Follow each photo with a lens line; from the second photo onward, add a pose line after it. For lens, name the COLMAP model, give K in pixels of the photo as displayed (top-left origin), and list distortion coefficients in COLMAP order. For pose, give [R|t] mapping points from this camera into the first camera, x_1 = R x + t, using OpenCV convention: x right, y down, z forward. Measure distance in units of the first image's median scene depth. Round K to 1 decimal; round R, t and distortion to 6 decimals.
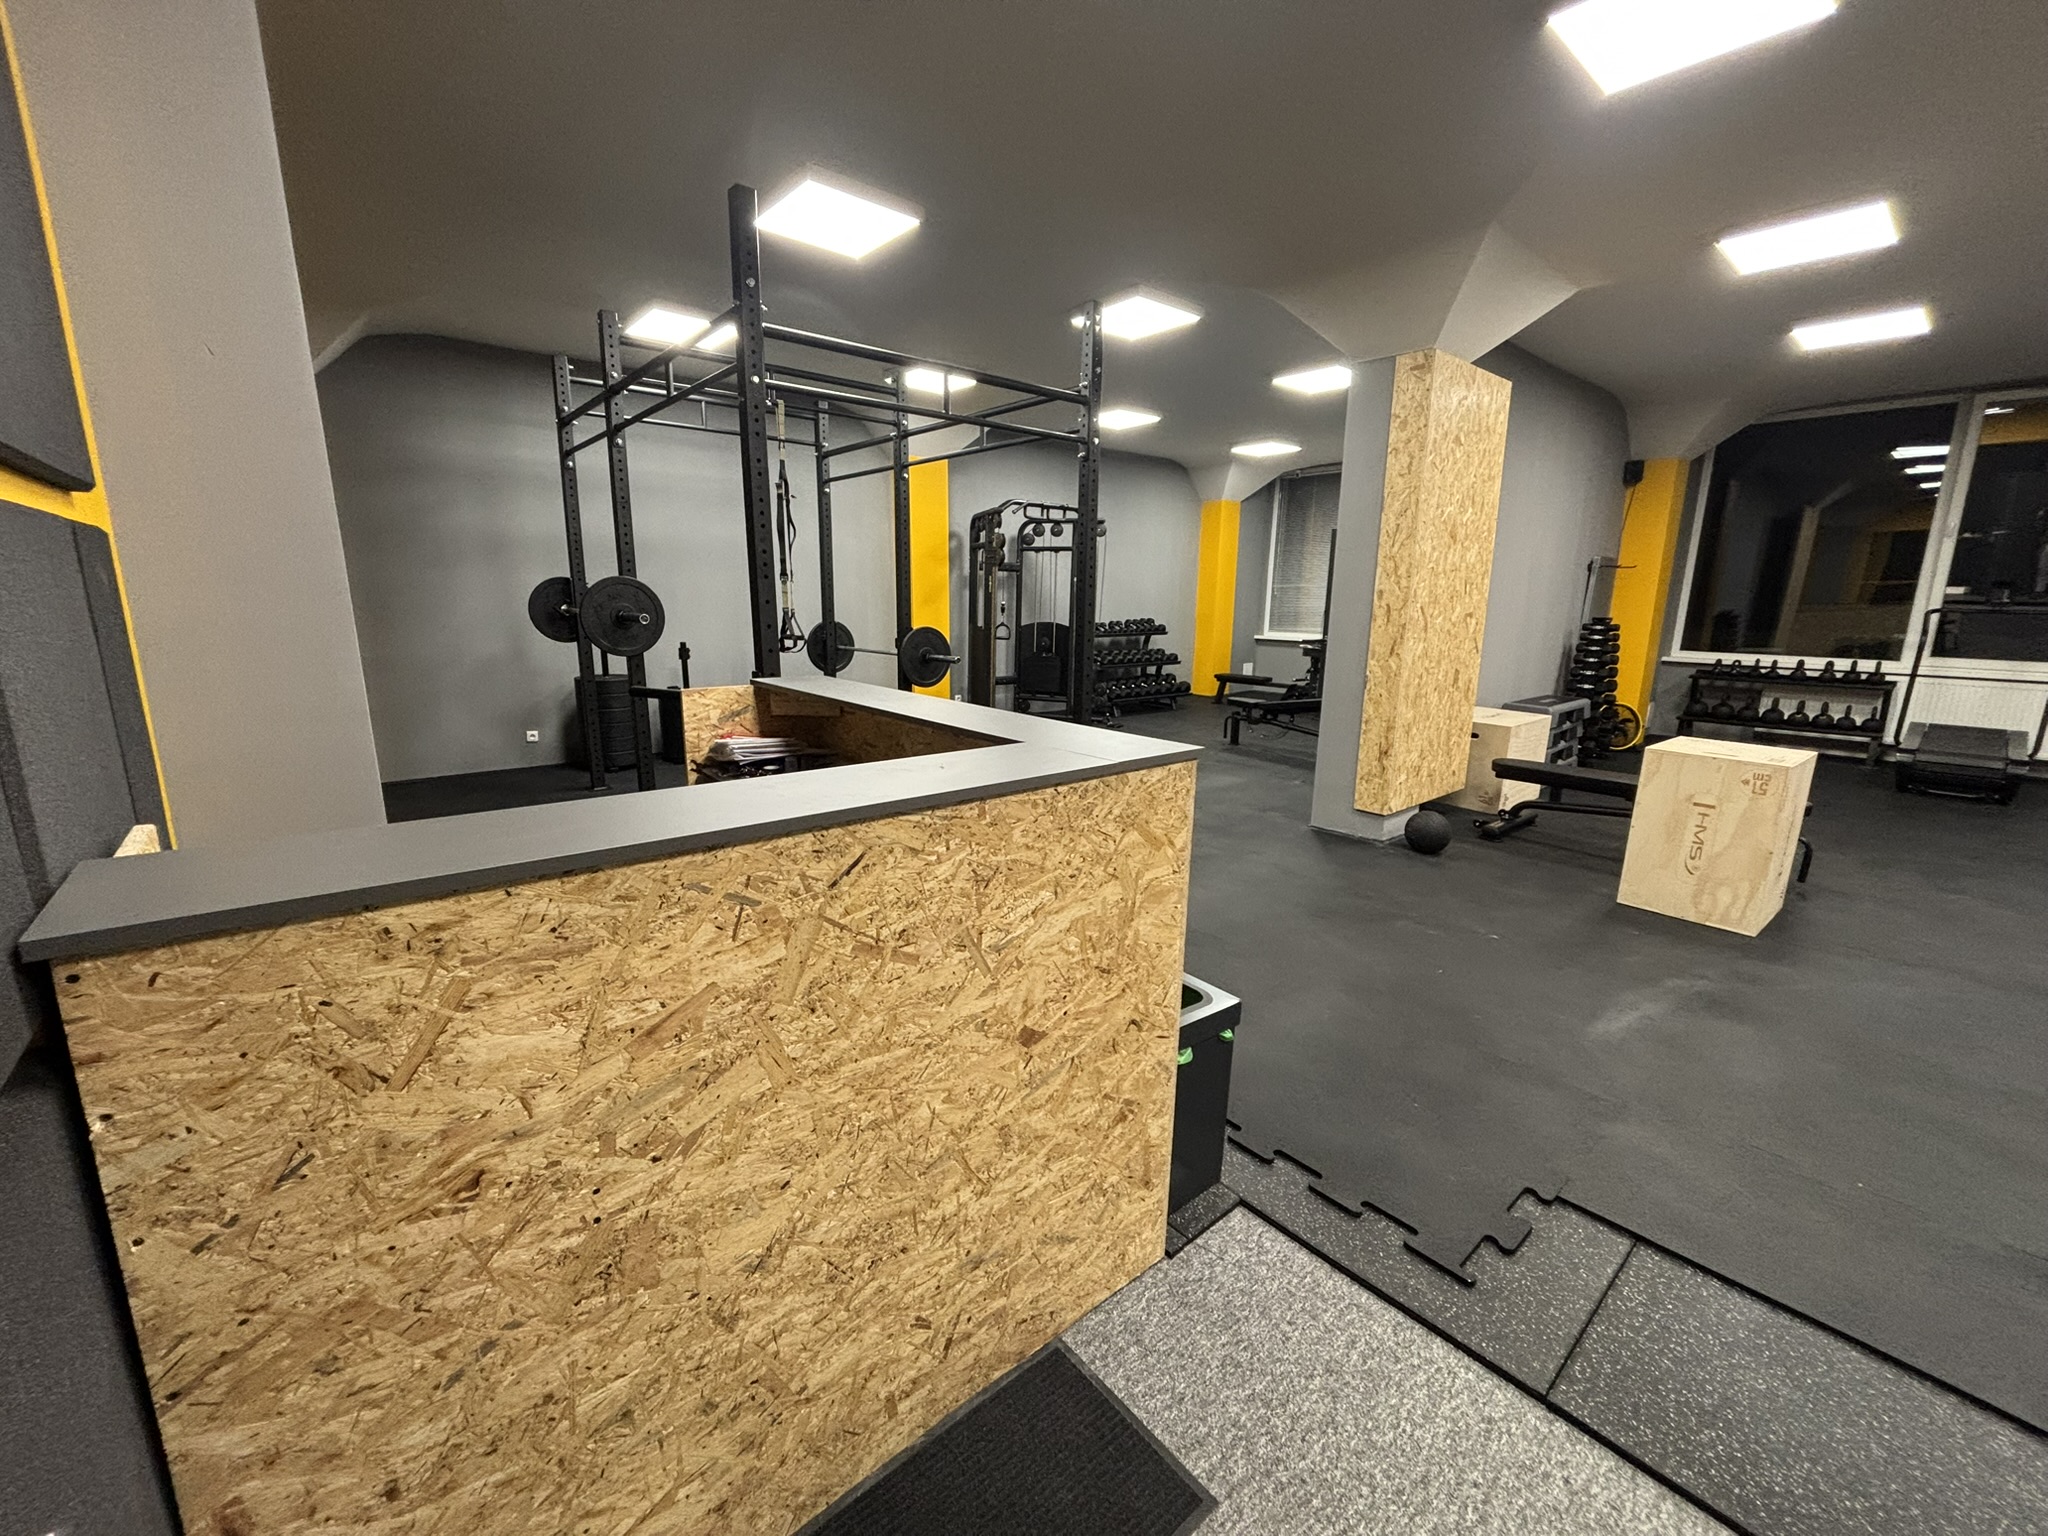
lens RADIAL K [[823.7, 0, 1019.8], [0, 823.7, 769.8], [0, 0, 1]] dist [-0.000442, 0.000684]
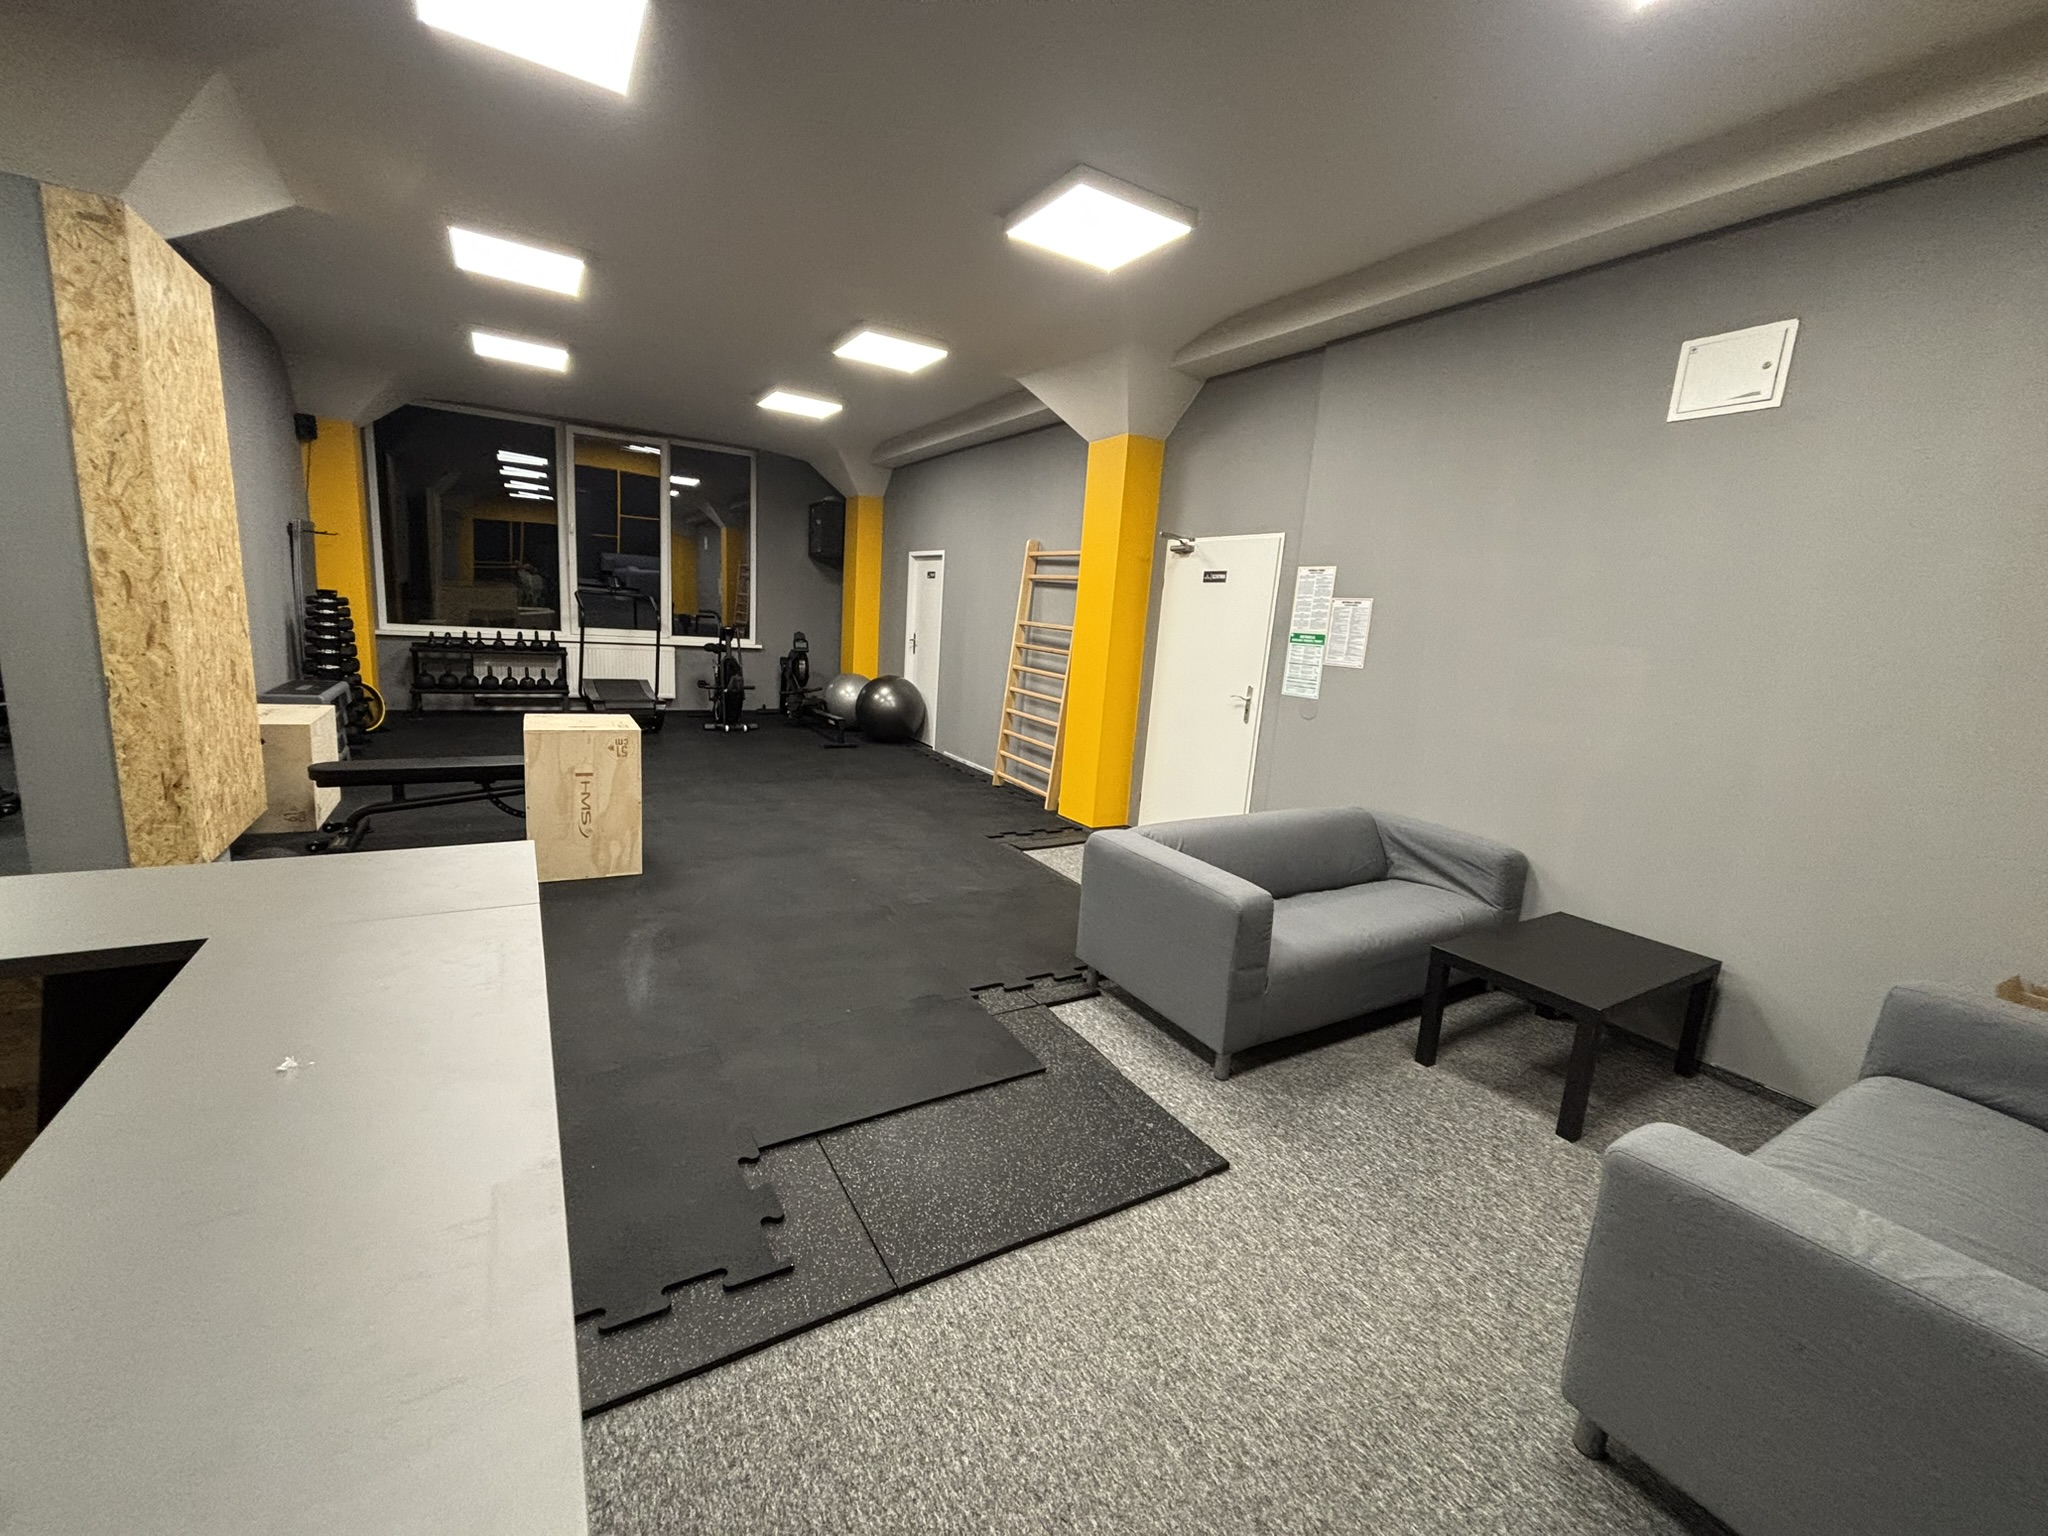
lens RADIAL K [[823.7, 0, 1021.7], [0, 823.7, 767.2], [0, 0, 1]] dist [-0.000442, 0.000684]
pose [[0.159057, -0.181108, 0.970516, -0.121475], [0.140658, 0.977159, 0.159295, -0.048553], [-0.977198, 0.111174, 0.180898, 0.177754]]
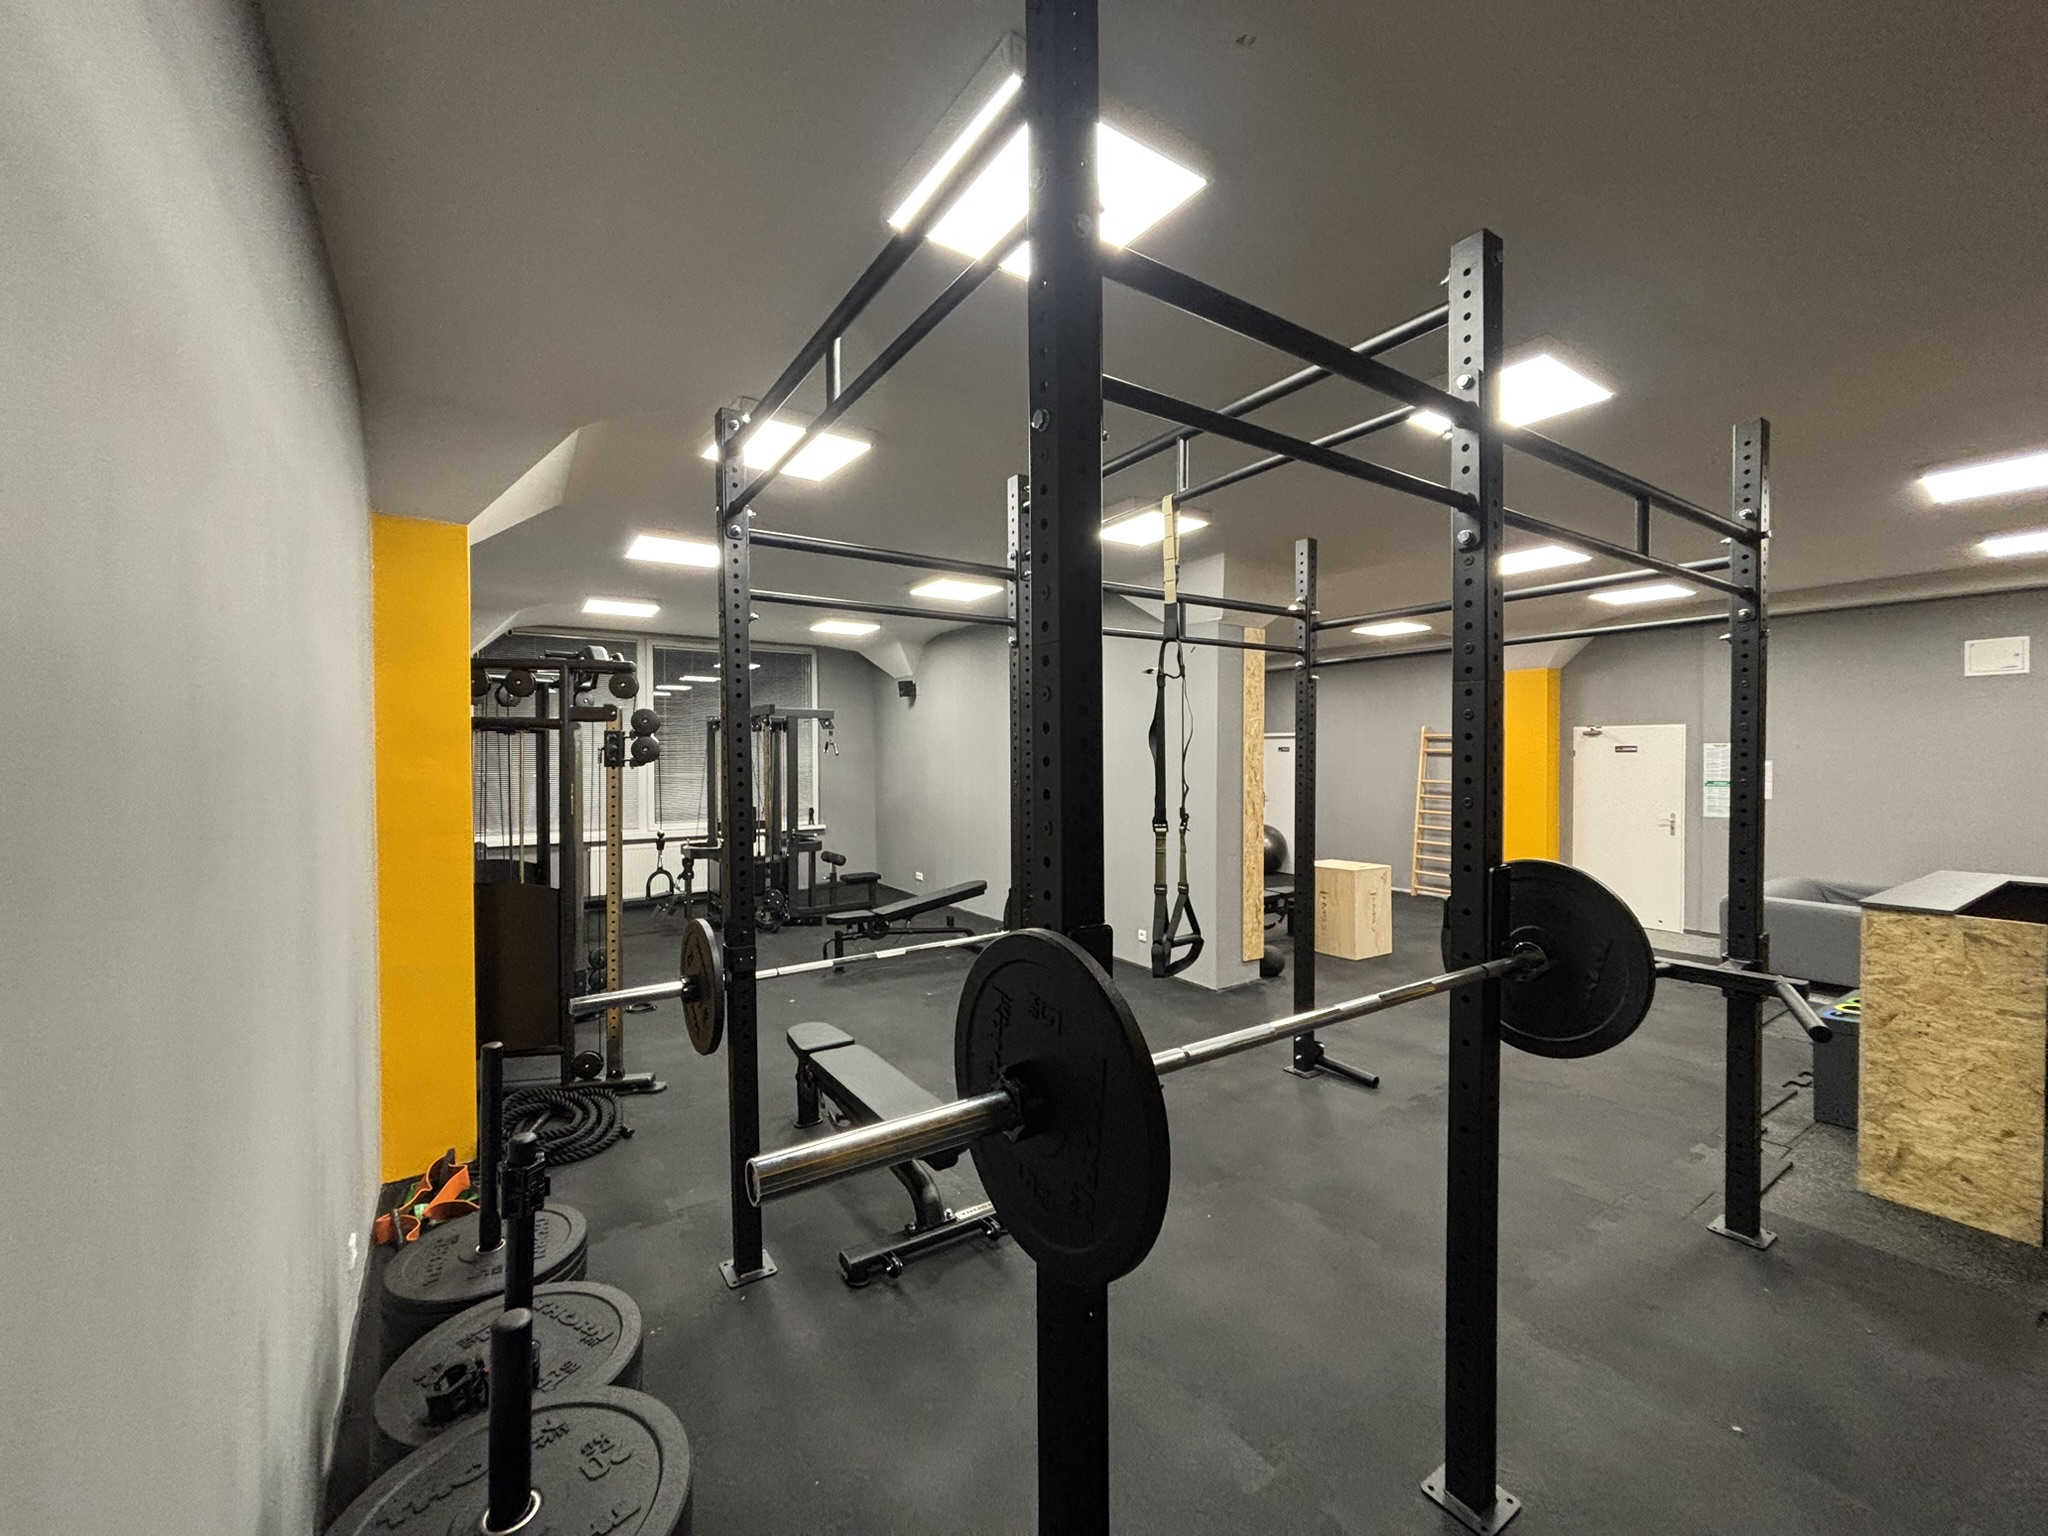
lens RADIAL K [[823.7, 0, 1021.6], [0, 823.7, 761.8], [0, 0, 1]] dist [-0.000442, 0.000684]
pose [[0.107245, -0.019011, 0.994051, -0.391160], [0.211471, 0.977376, -0.004123, -0.144562], [-0.971483, 0.210655, 0.108839, 0.523275]]
